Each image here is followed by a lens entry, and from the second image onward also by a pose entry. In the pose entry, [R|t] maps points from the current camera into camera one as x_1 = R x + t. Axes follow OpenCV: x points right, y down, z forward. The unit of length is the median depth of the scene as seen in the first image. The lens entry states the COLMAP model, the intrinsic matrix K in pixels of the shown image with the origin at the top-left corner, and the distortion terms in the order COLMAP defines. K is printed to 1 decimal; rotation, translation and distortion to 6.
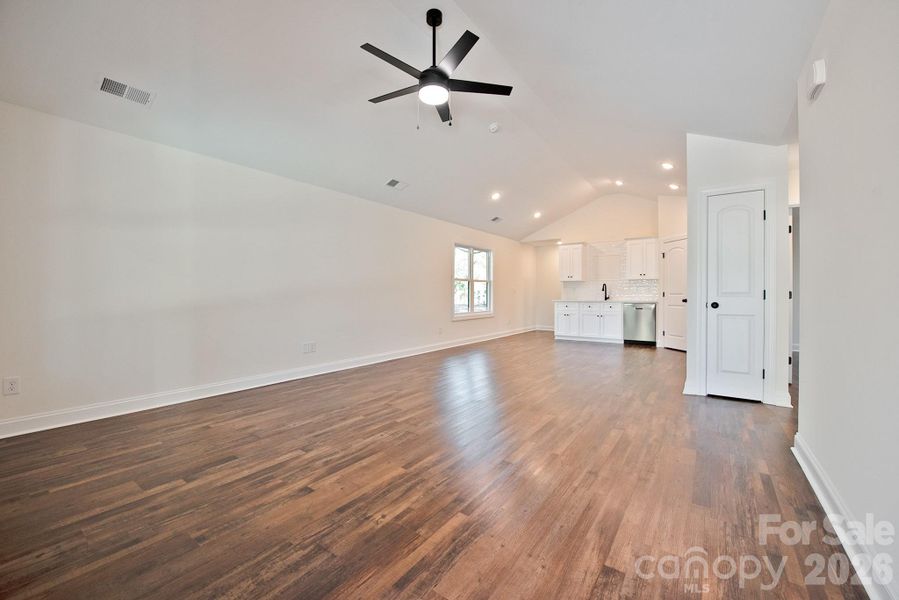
lens RADIAL K [[364.4, 0, 452.4], [0, 364.4, 299.4], [0, 0, 1]] dist [-0.015897, -0.001188]
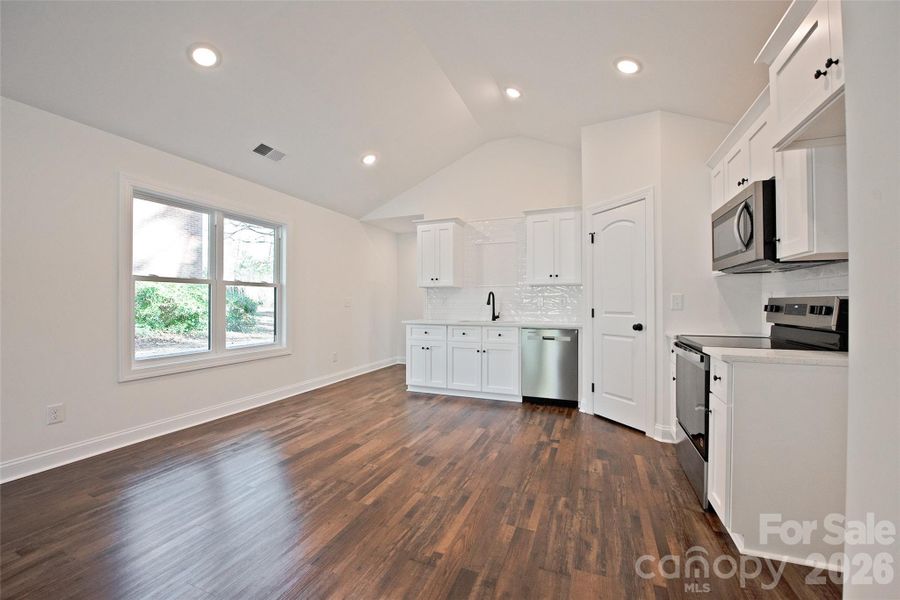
lens RADIAL K [[364.8, 0, 452.5], [0, 364.8, 306.2], [0, 0, 1]] dist [-0.015897, -0.001188]
pose [[0.970013, 0.000258, 0.243052, 0.226285], [0.001835, 0.999963, -0.008388, -0.016755], [-0.243045, 0.008583, 0.969977, 0.472168]]
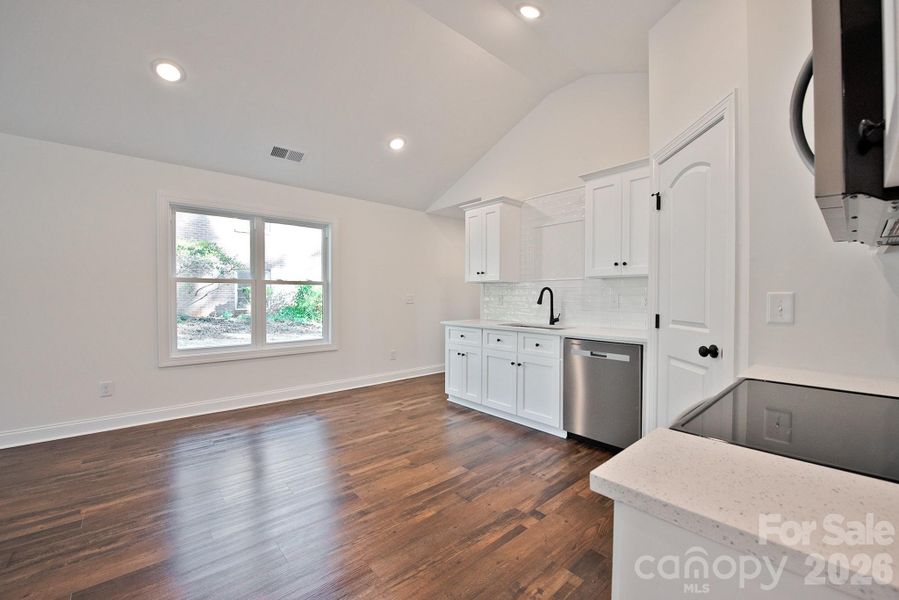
lens RADIAL K [[364.4, 0, 447.8], [0, 364.4, 305.4], [0, 0, 1]] dist [-0.015897, -0.001188]
pose [[0.972779, 0.011171, -0.231466, 0.415960], [-0.009167, 0.999911, 0.009732, -0.025606], [0.231554, -0.007346, 0.972794, 0.557250]]
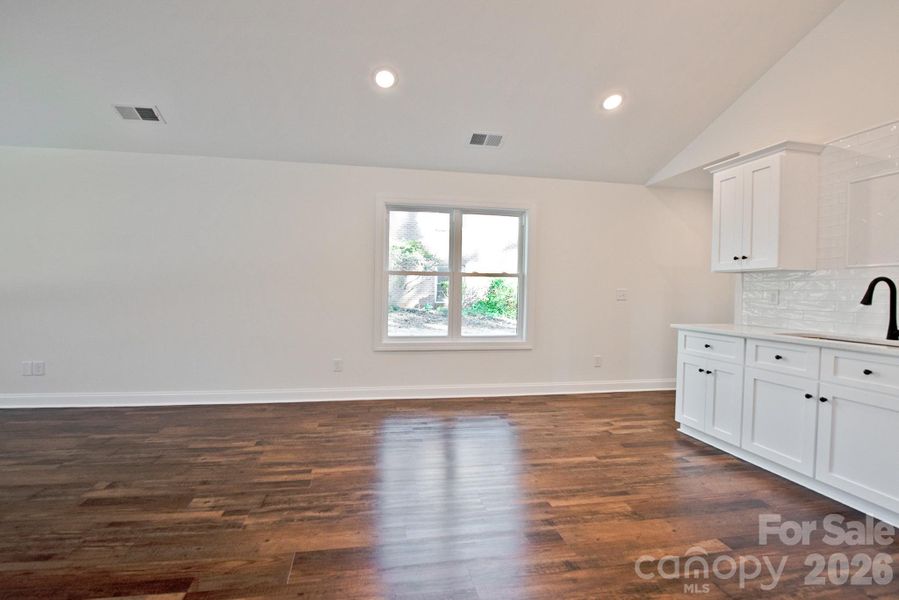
lens RADIAL K [[375.0, 0, 422.3], [0, 375.0, 298.7], [0, 0, 1]] dist [-0.016269, -0.000807]
pose [[0.697418, 0.028367, -0.716103, 0.385788], [-0.028246, 0.999528, 0.012085, -0.022251], [0.716107, 0.011799, 0.697890, 0.589046]]
